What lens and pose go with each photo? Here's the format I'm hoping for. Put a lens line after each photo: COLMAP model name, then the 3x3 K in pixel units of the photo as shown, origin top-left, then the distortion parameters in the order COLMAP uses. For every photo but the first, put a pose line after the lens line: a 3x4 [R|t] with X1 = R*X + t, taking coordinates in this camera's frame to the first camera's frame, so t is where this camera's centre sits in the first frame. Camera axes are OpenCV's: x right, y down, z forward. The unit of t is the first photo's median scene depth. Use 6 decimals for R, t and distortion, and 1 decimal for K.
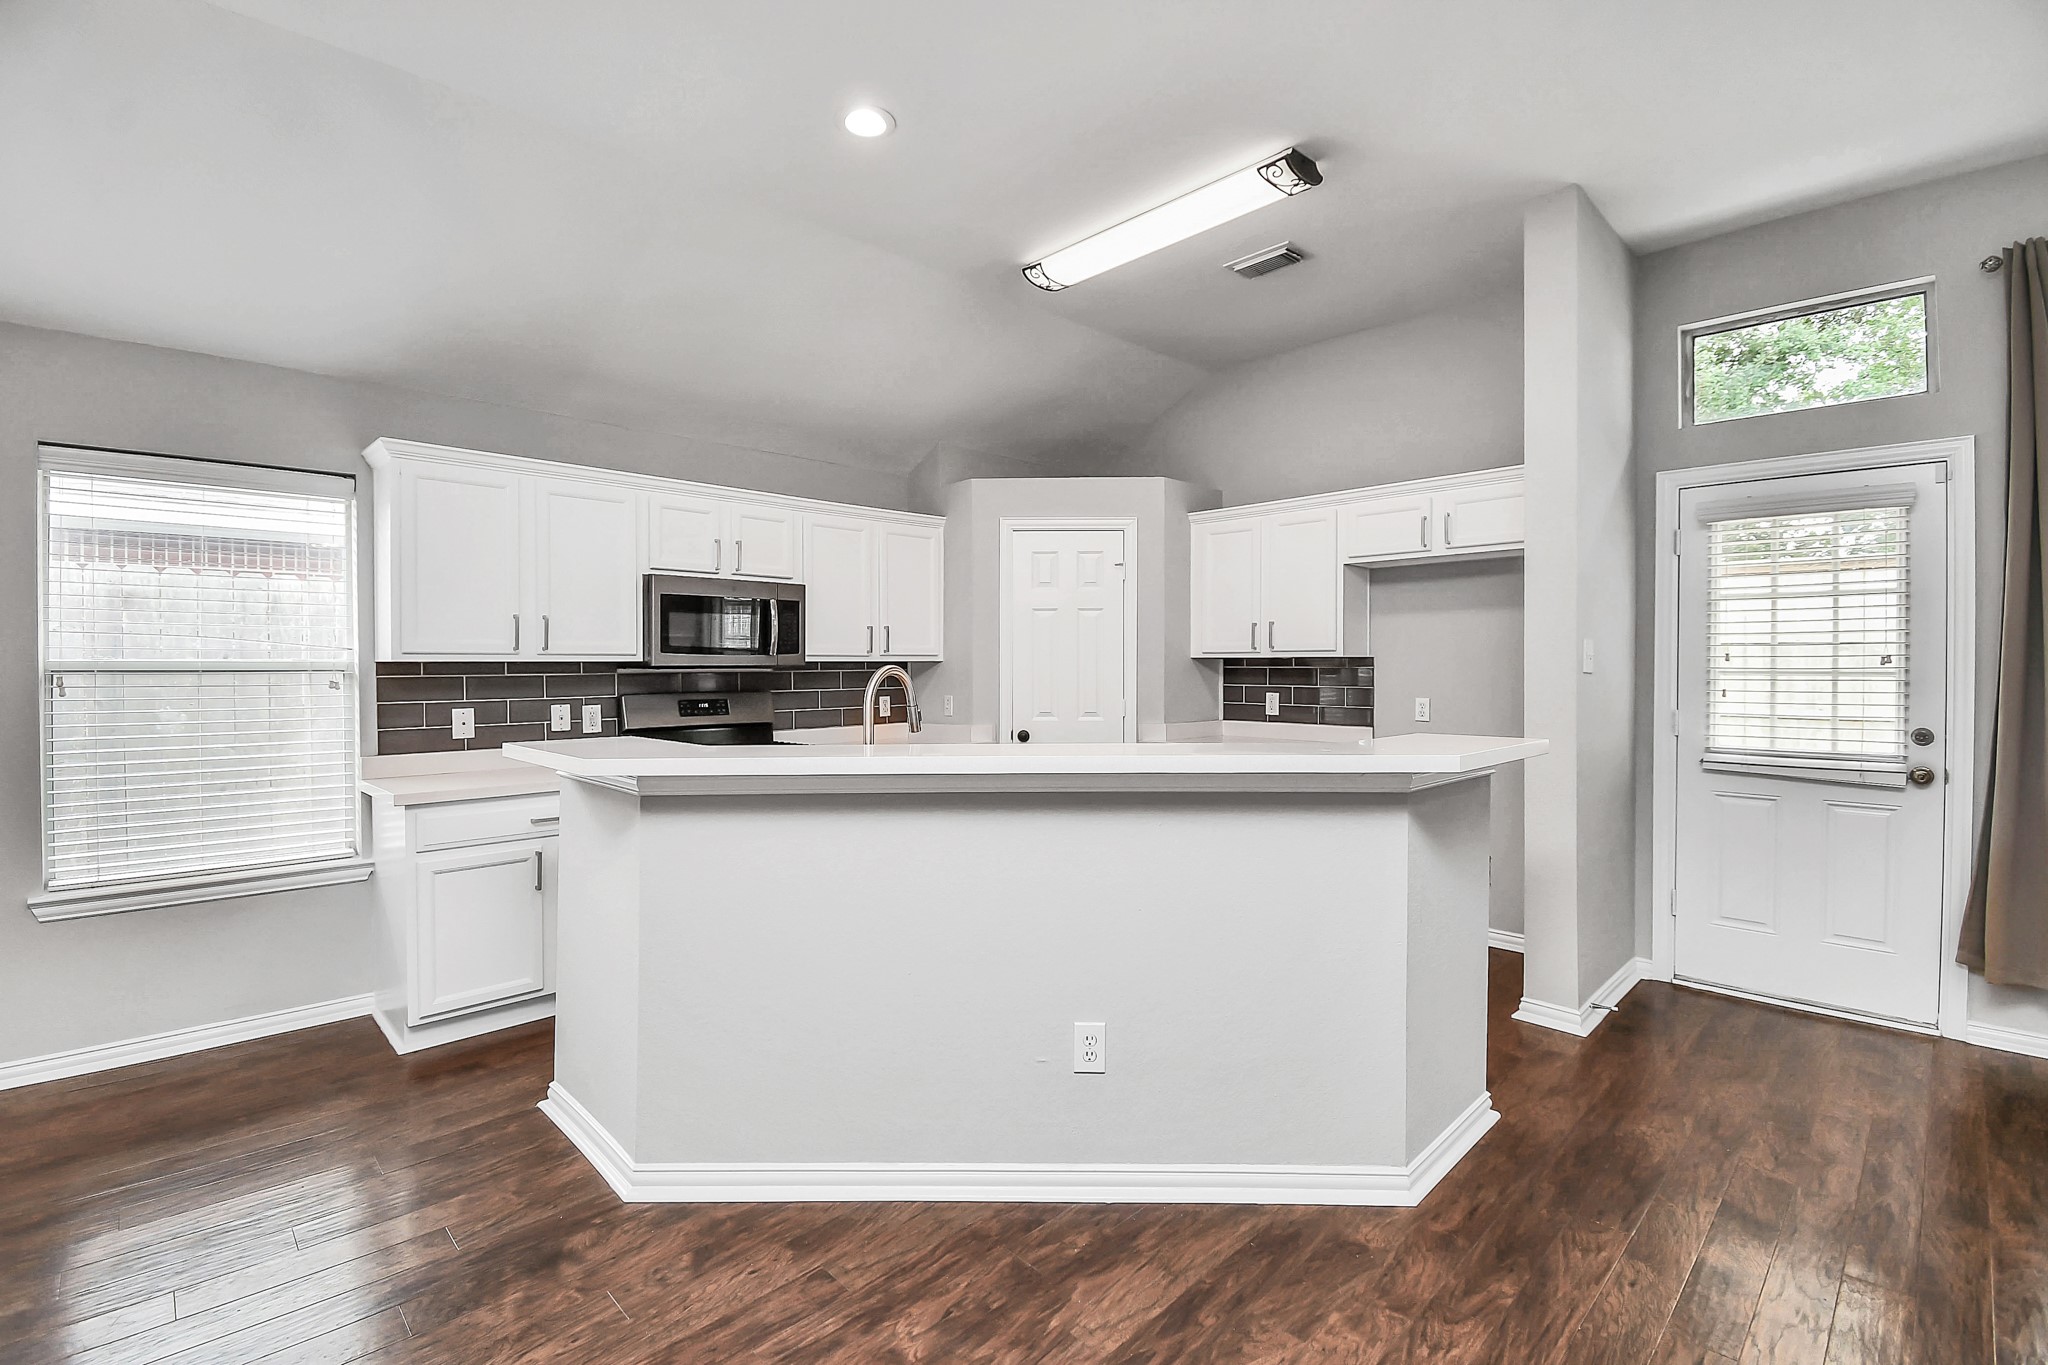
lens RADIAL K [[882.2, 0, 1004.7], [0, 882.2, 678.5], [0, 0, 1]] dist [0.011380, -0.016960]
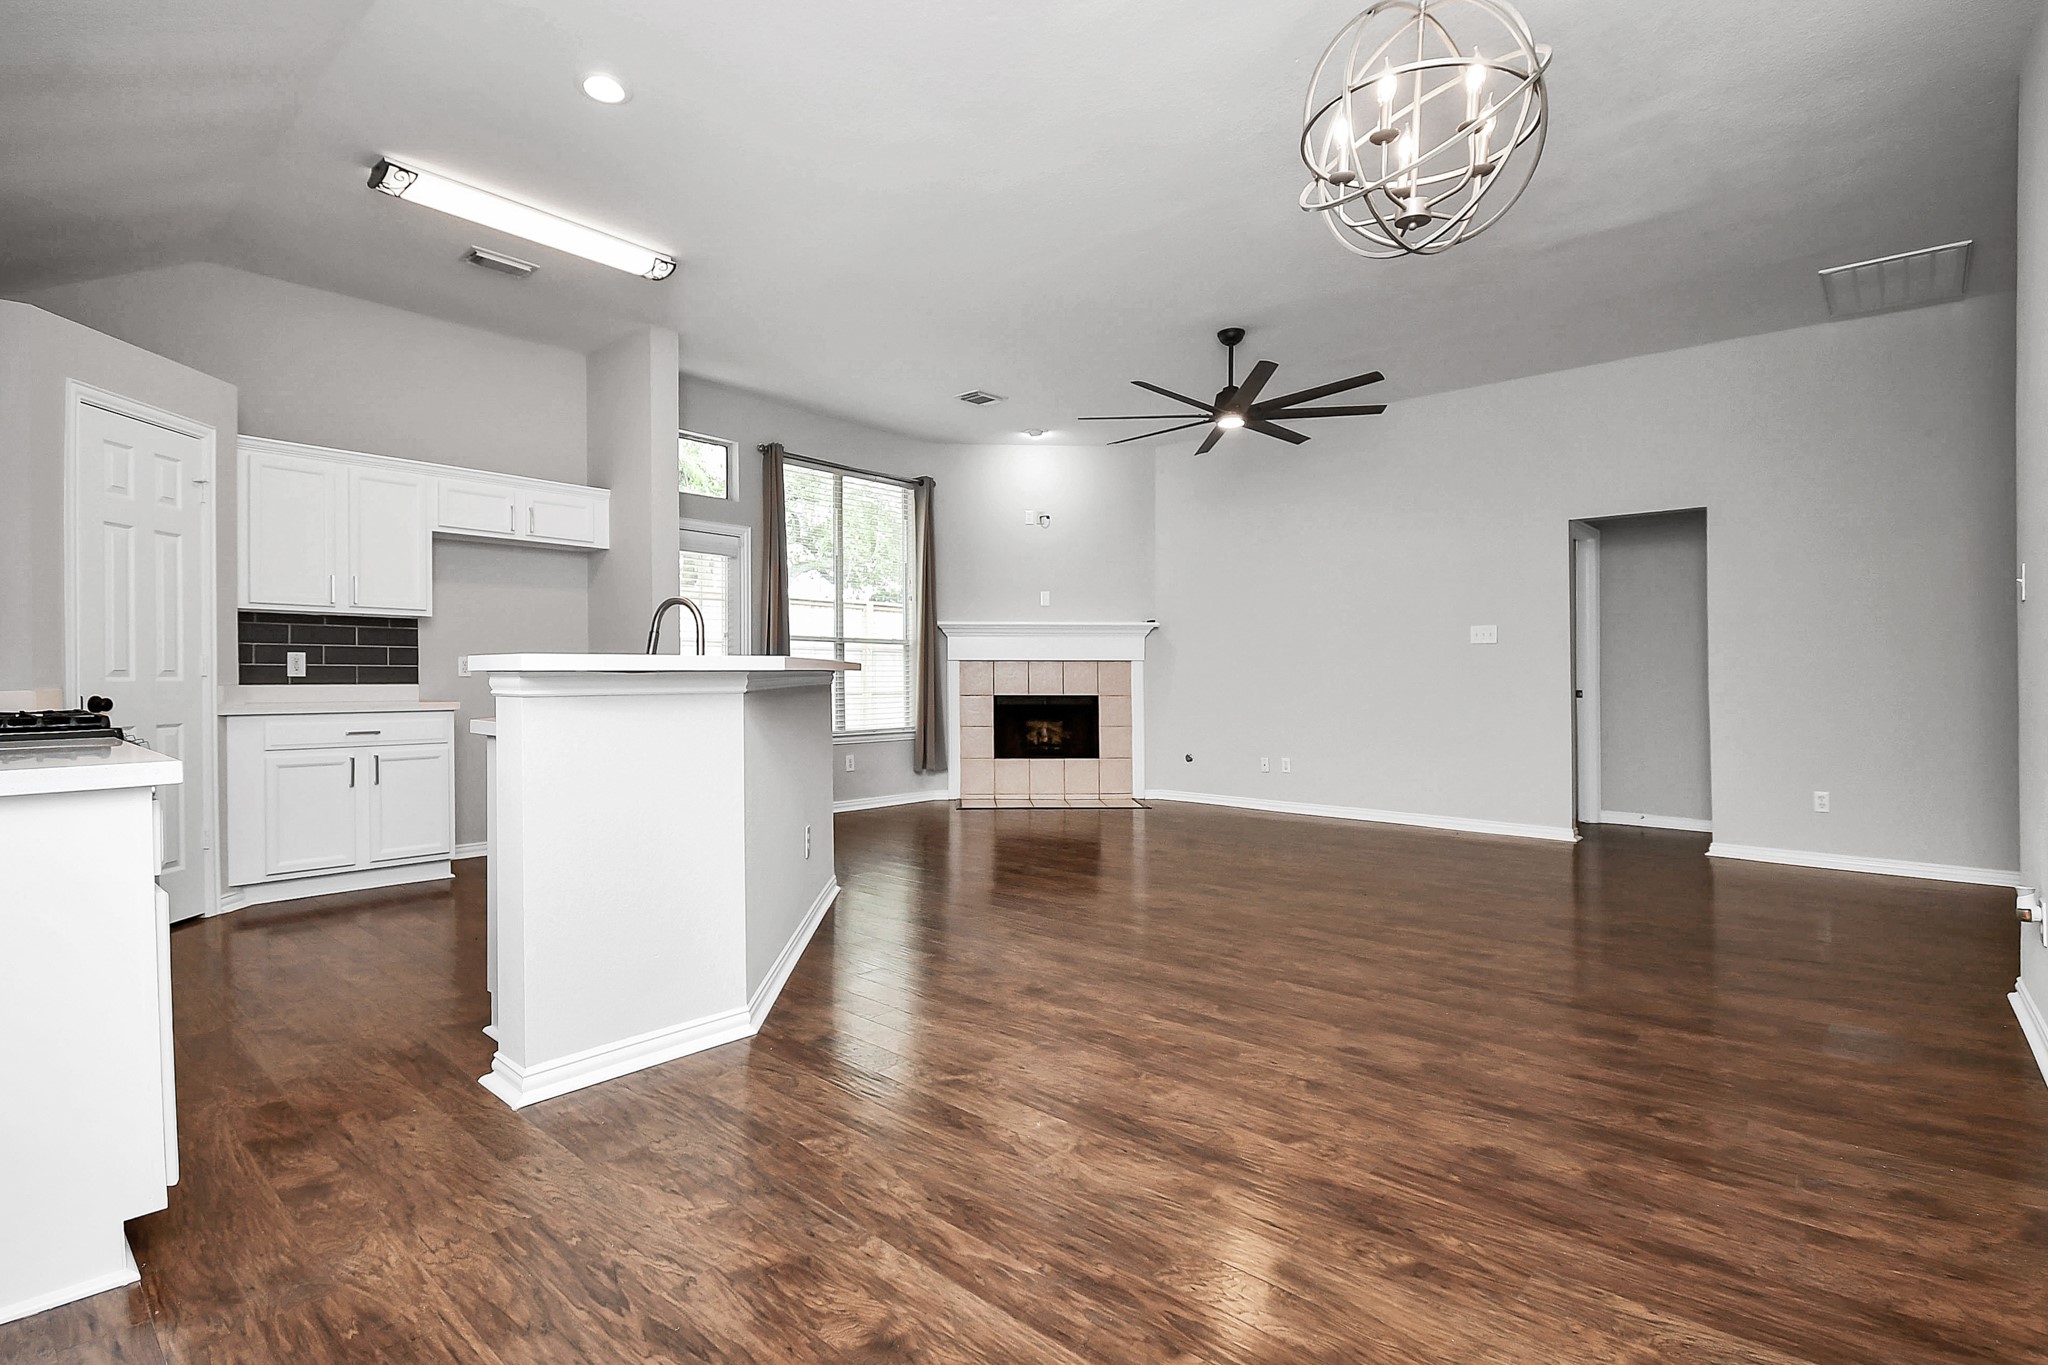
lens RADIAL K [[1009.7, 0, 1020.2], [0, 1009.7, 691.9], [0, 0, 1]] dist [-0.013854, -0.001624]
pose [[-0.077097, -0.011520, 0.996957, -0.999646], [0.011475, 0.999857, 0.012441, 0.066454], [-0.996958, 0.012400, -0.076953, 0.412586]]
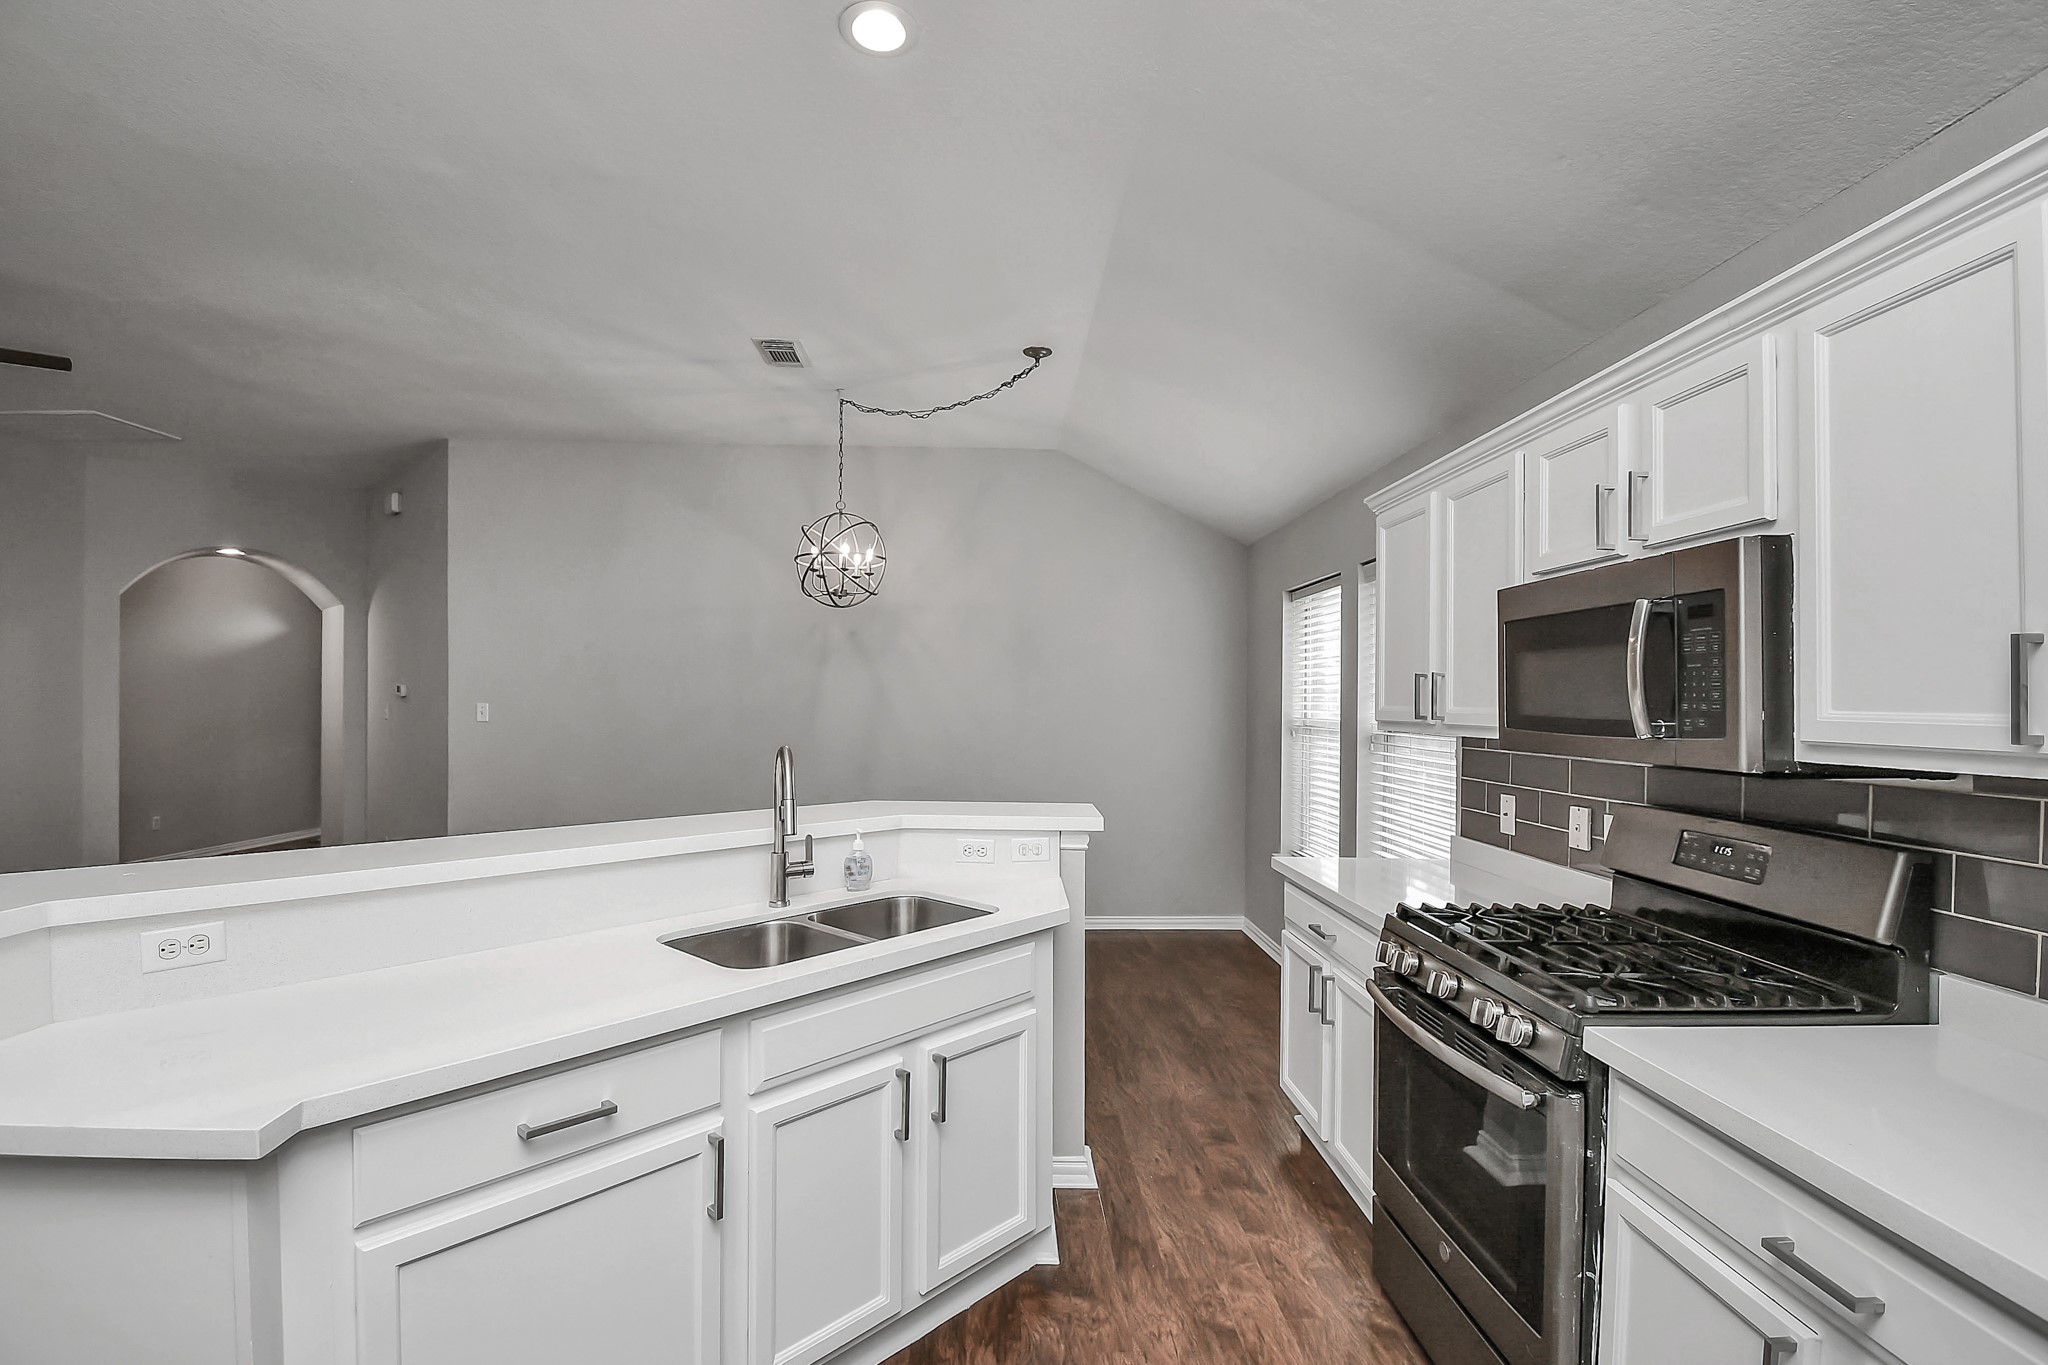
lens RADIAL K [[926.1, 0, 1016.2], [0, 926.1, 692.4], [0, 0, 1]] dist [0.003962, -0.019828]
pose [[-0.664405, -0.008687, -0.747322, 0.249806], [-0.016943, 0.999851, 0.003440, -0.046729], [0.747181, 0.014948, -0.664453, 1.132536]]
